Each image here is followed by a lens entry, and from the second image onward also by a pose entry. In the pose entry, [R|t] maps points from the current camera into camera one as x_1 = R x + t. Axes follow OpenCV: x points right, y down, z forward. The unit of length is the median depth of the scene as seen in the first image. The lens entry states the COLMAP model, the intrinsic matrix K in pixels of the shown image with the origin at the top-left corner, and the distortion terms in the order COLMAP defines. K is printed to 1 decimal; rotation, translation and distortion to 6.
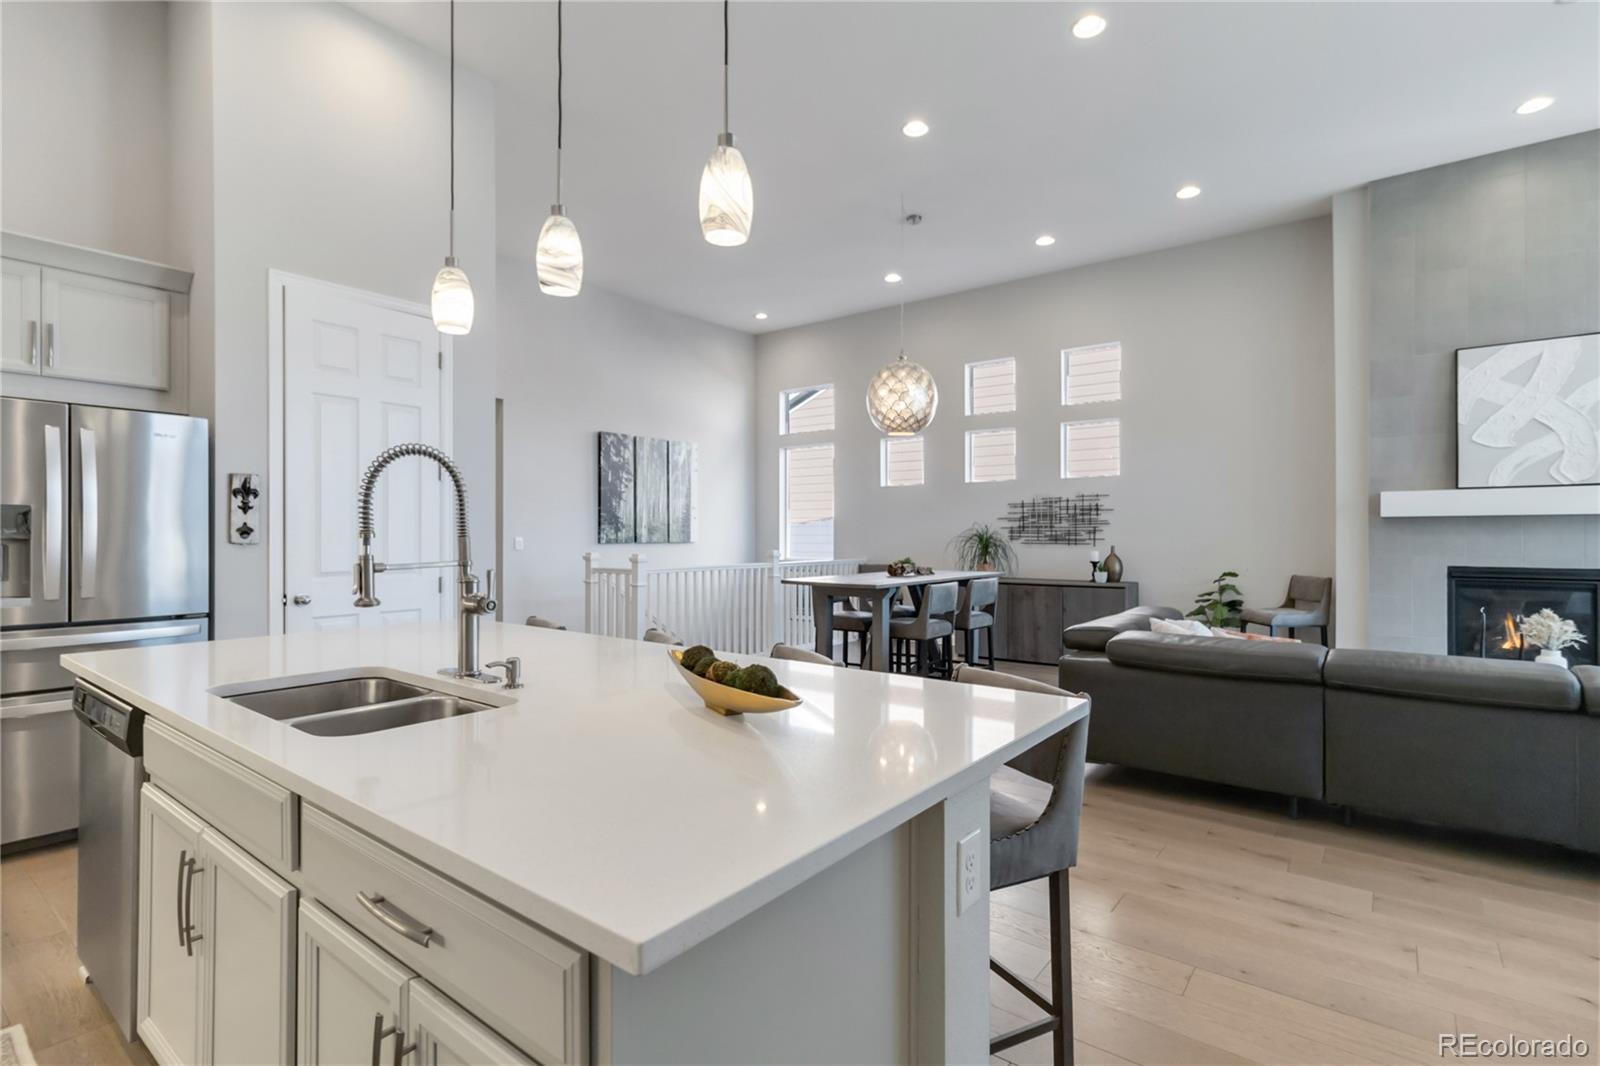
lens RADIAL K [[755.7, 0, 800.0], [0, 755.7, 533.0], [0, 0, 1]] dist [0.001571, 0.000174]
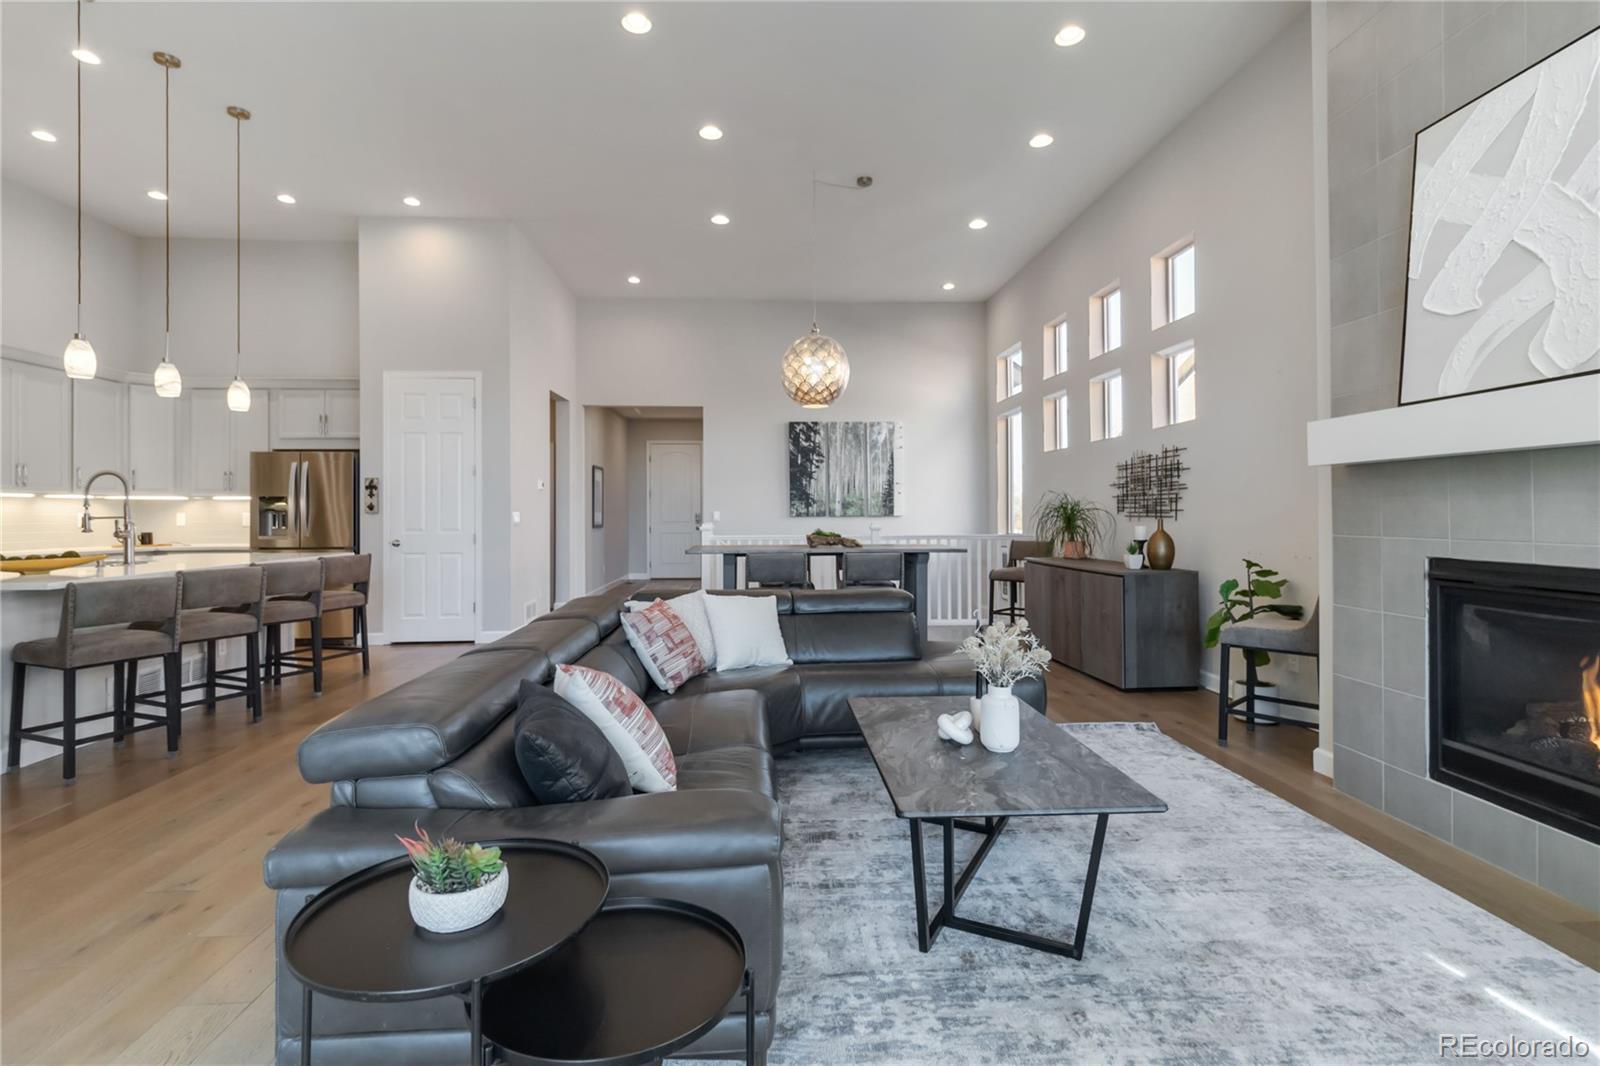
lens RADIAL K [[758.8, 0, 804.3], [0, 758.8, 502.0], [0, 0, 1]] dist [0.000968, -0.000024]
pose [[0.663767, -0.013983, -0.747808, 0.655734], [0.005499, 0.999889, -0.013815, 0.007850], [0.747919, 0.005057, 0.663771, 0.235103]]
